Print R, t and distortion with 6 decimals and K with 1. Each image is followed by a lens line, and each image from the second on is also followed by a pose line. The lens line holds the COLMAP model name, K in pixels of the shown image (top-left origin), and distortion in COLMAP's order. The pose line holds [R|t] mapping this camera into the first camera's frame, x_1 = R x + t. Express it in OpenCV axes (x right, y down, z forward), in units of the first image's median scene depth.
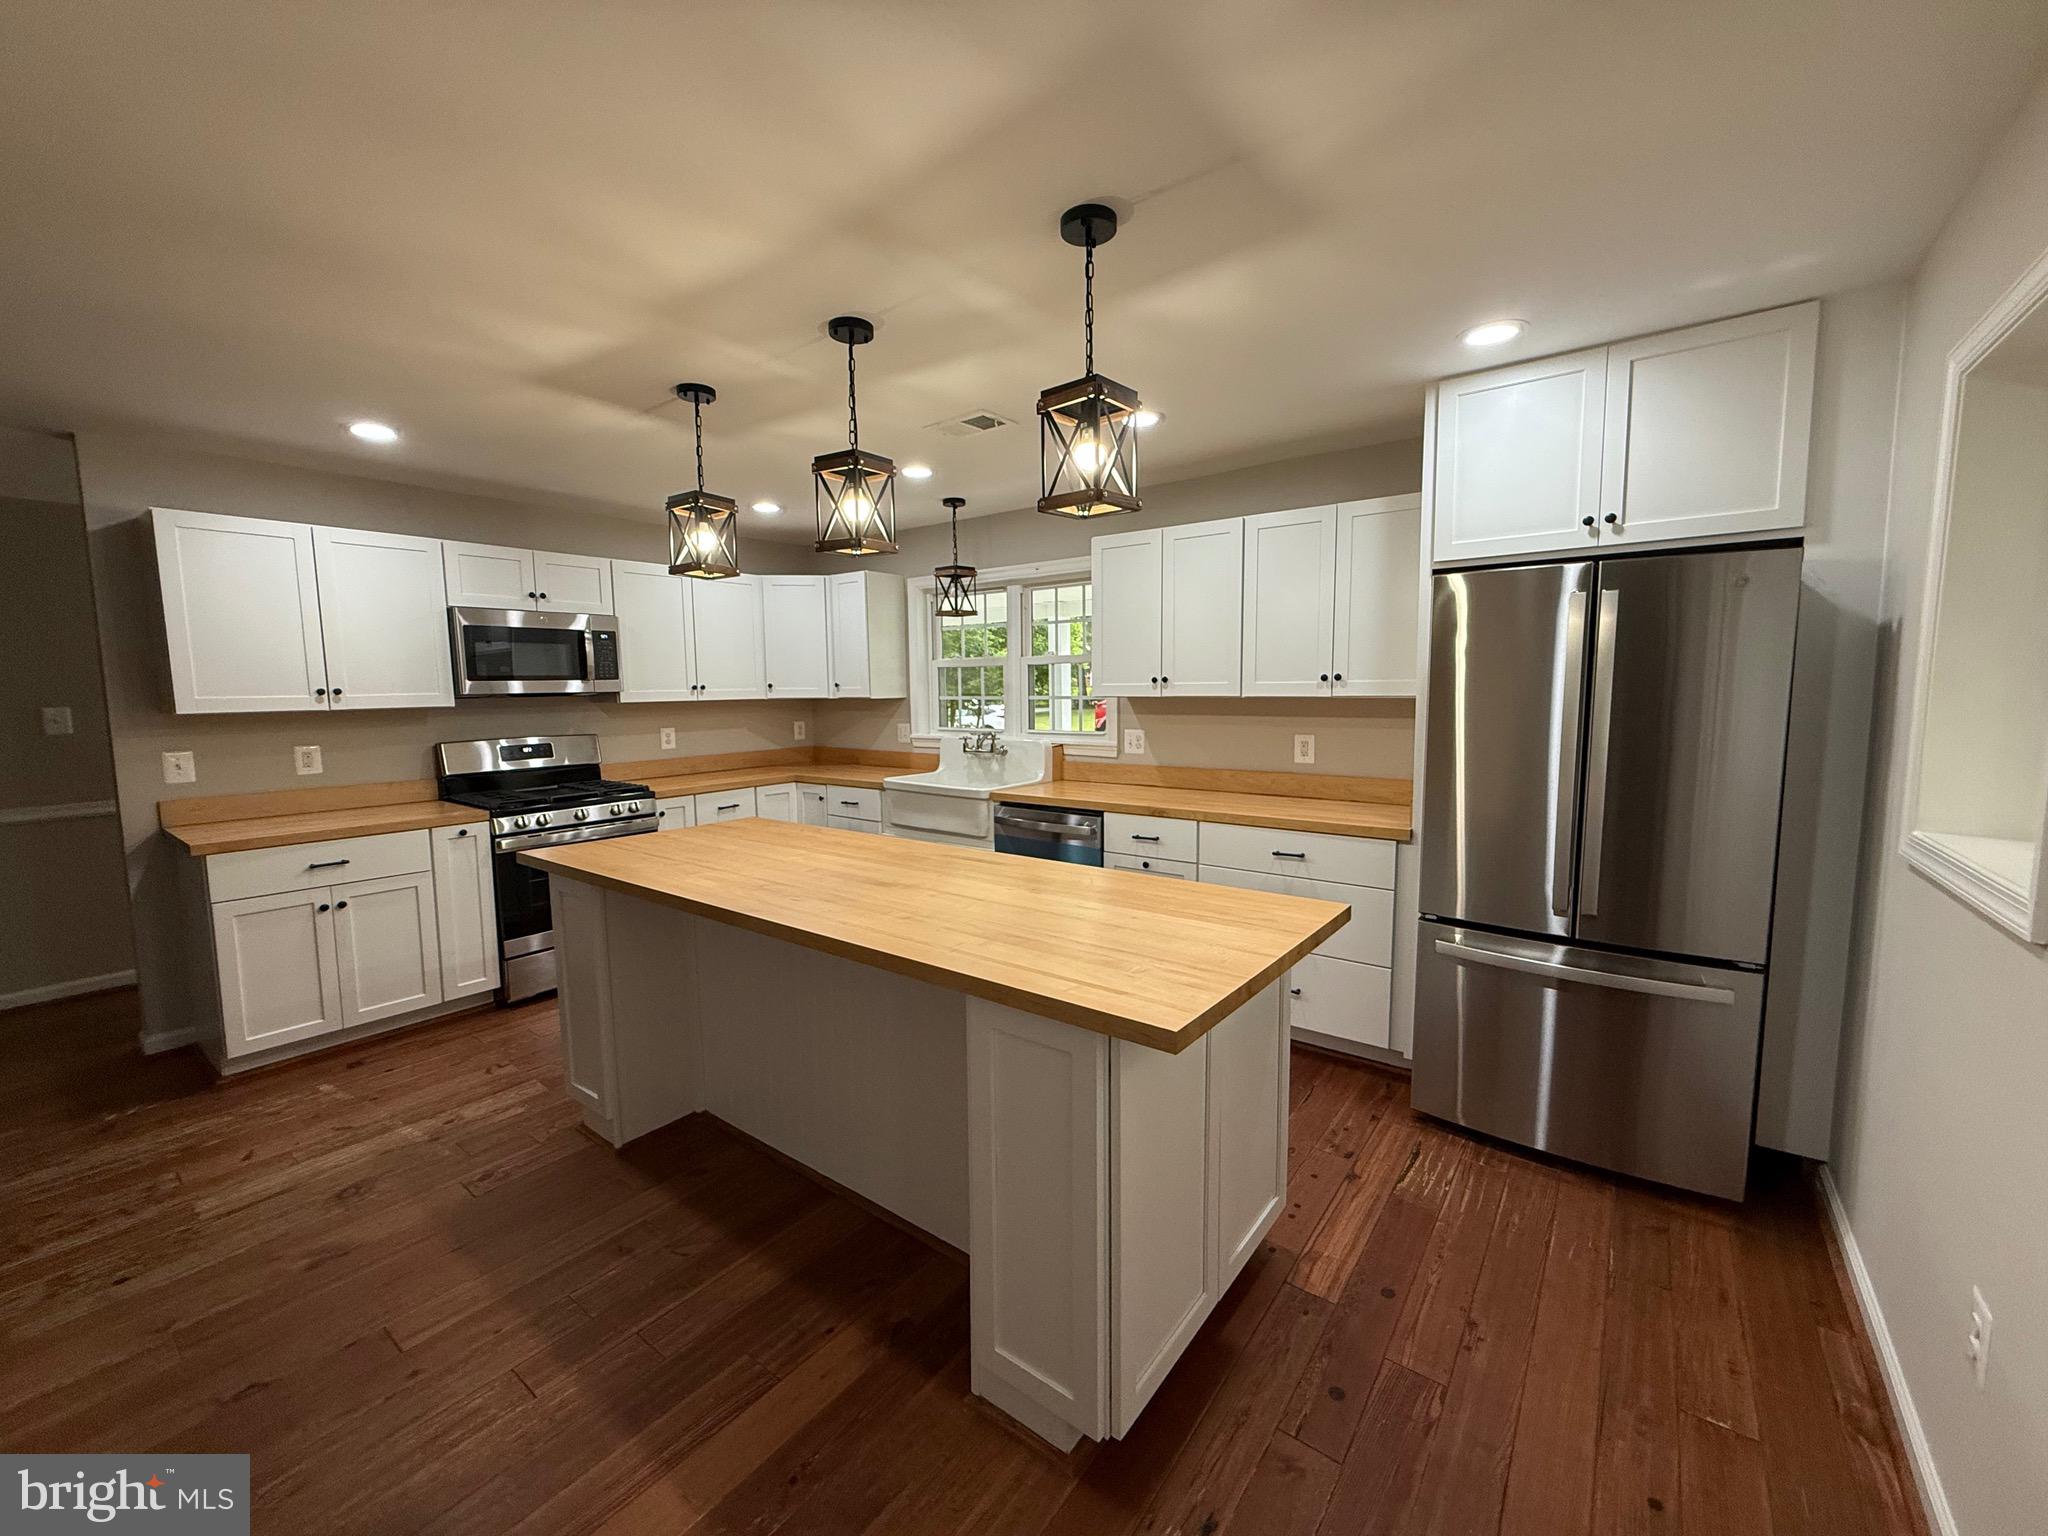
lens RADIAL K [[817.0, 0, 1019.7], [0, 817.0, 767.3], [0, 0, 1]] dist [0.001198, 0.000292]
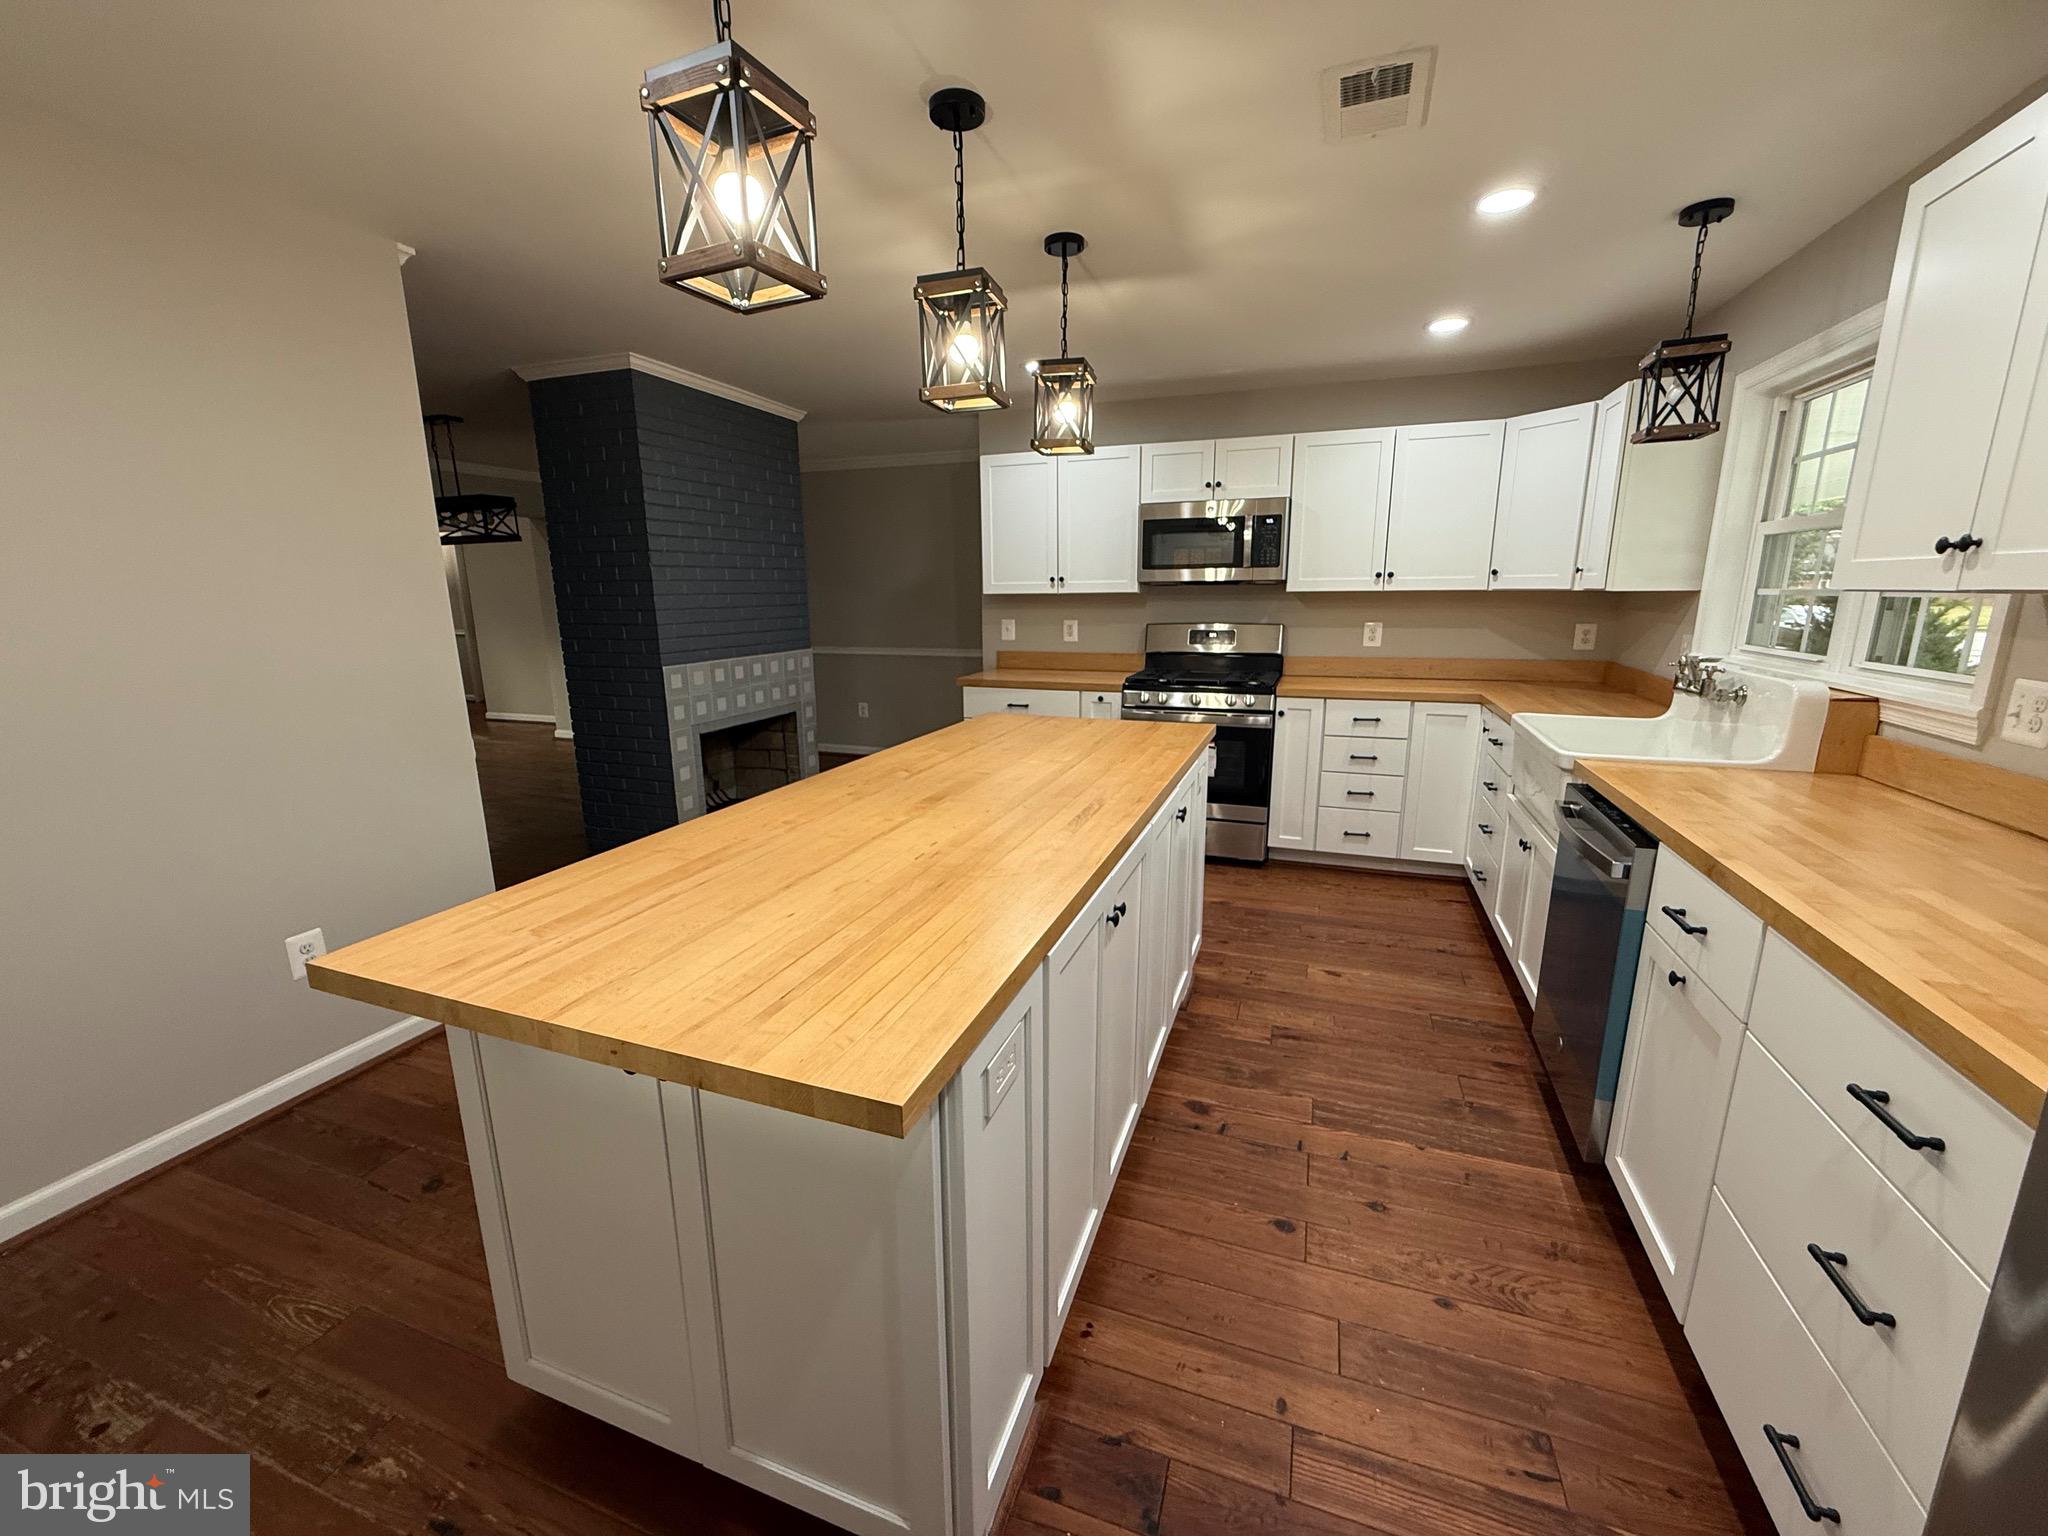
lens RADIAL K [[817.0, 0, 1019.7], [0, 817.0, 767.3], [0, 0, 1]] dist [0.001198, 0.000292]
pose [[0.299291, 0.213974, -0.929860, 0.403978], [-0.090548, 0.976502, 0.195563, -0.043606], [0.949856, 0.025667, 0.311633, 0.483572]]
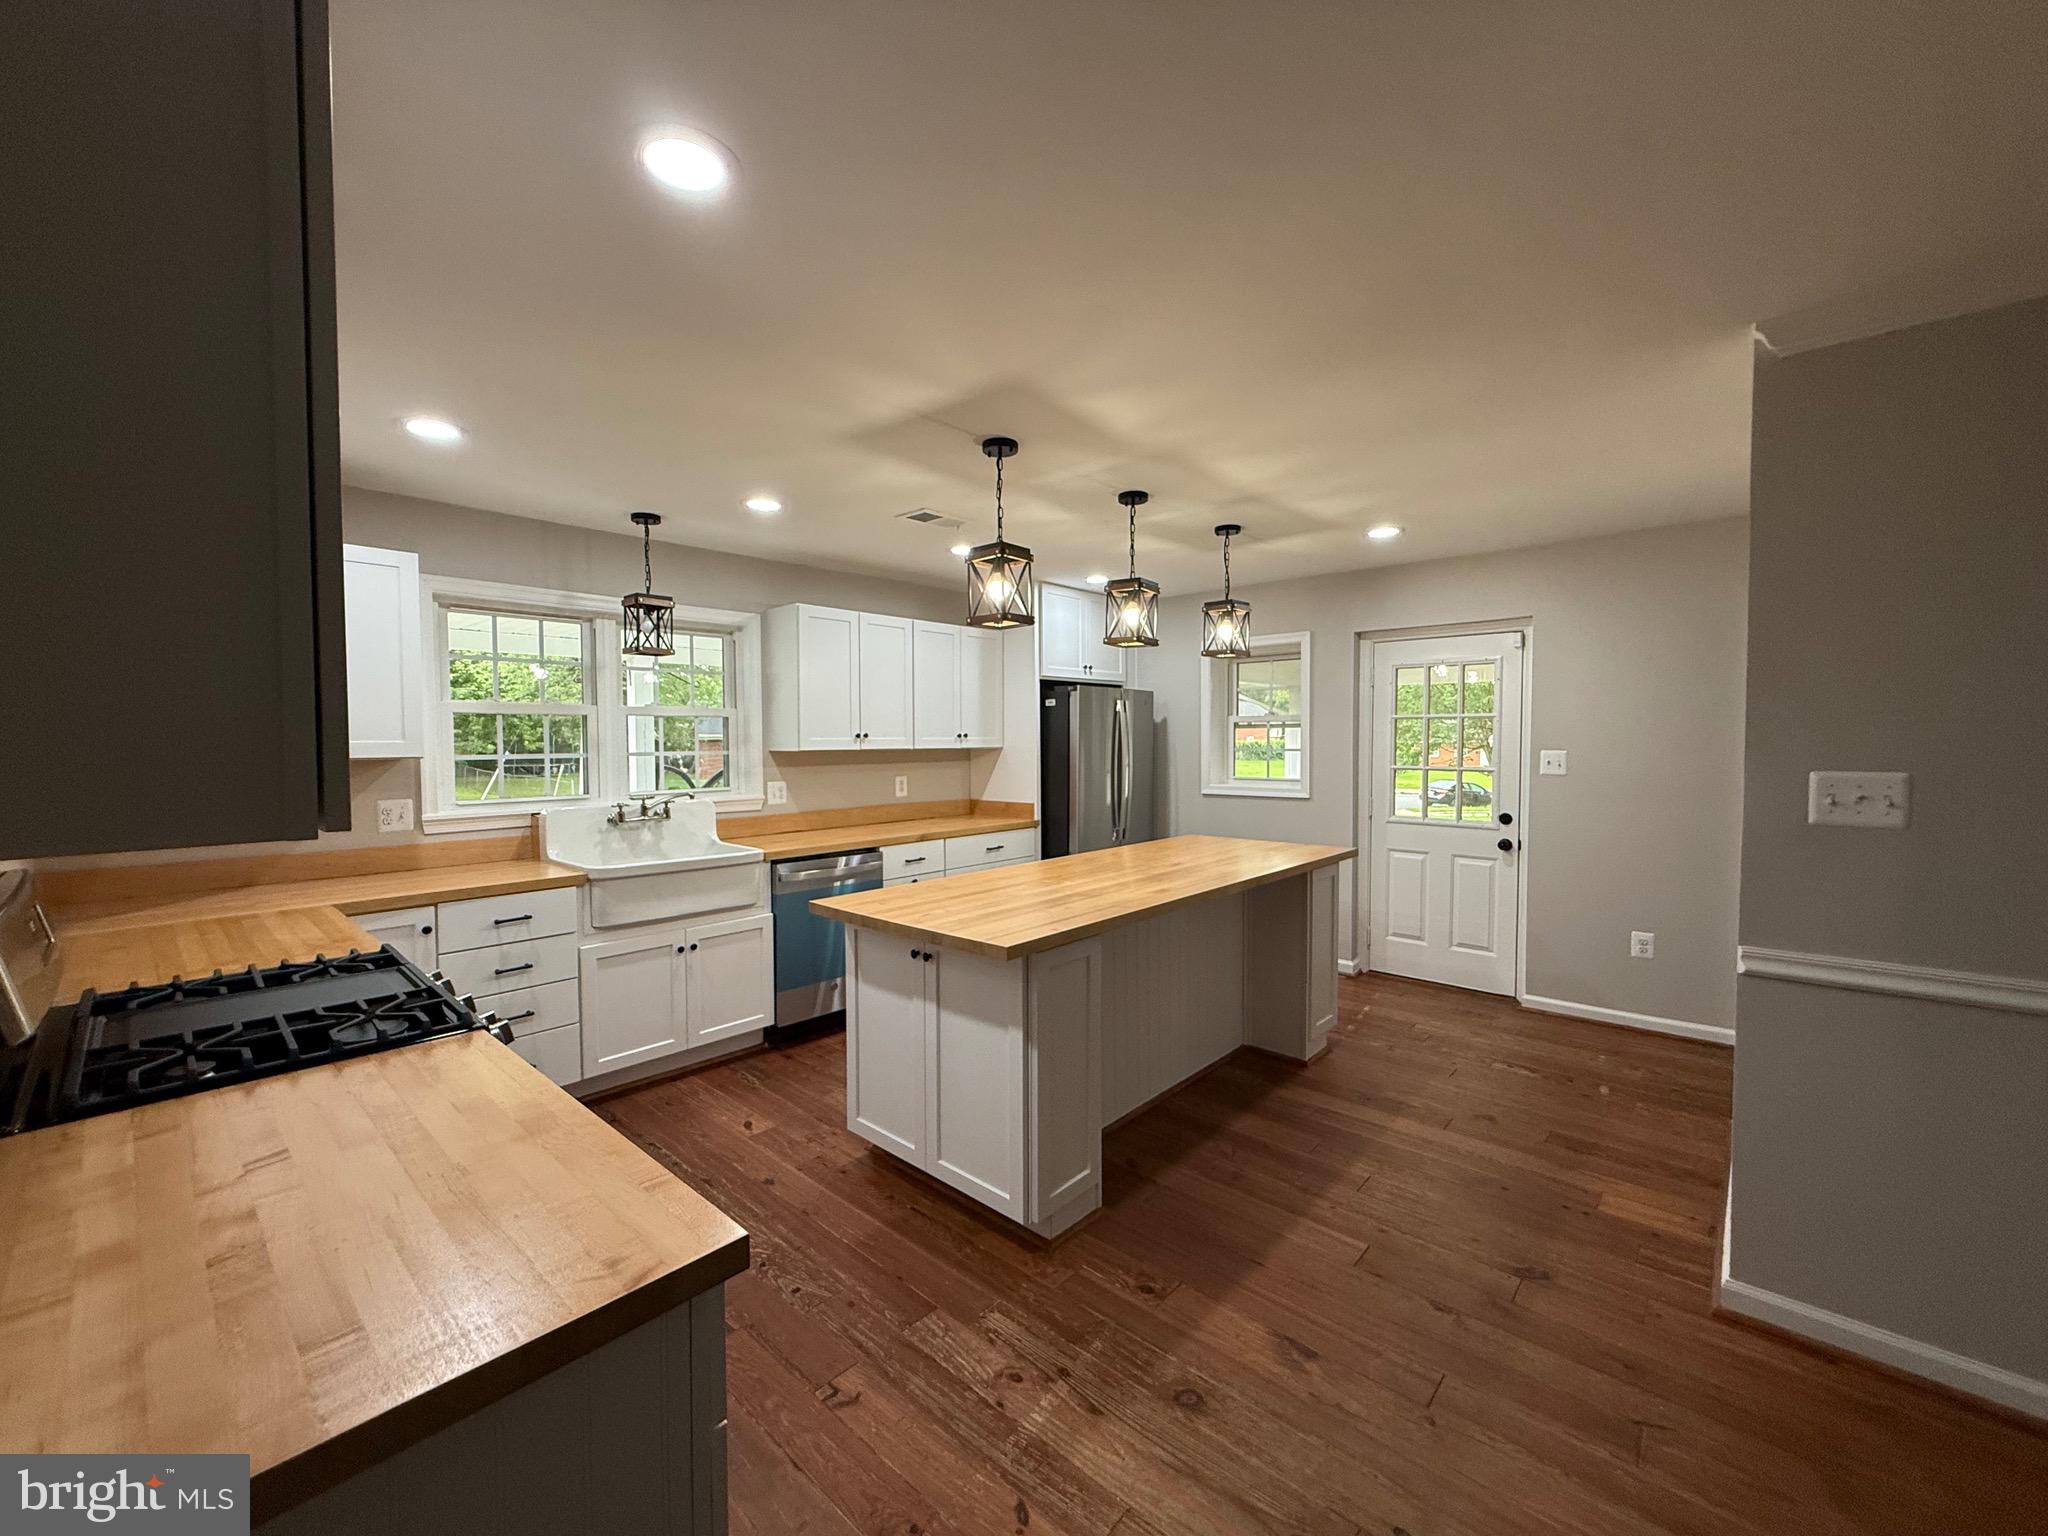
lens RADIAL K [[814.8, 0, 1023.3], [0, 814.8, 767.9], [0, 0, 1]] dist [-0.001942, -0.000245]
pose [[0.082948, -0.026415, 0.996204, -0.999871], [0.102606, 0.994562, 0.017828, -0.055903], [-0.991258, 0.100738, 0.085207, 0.658151]]
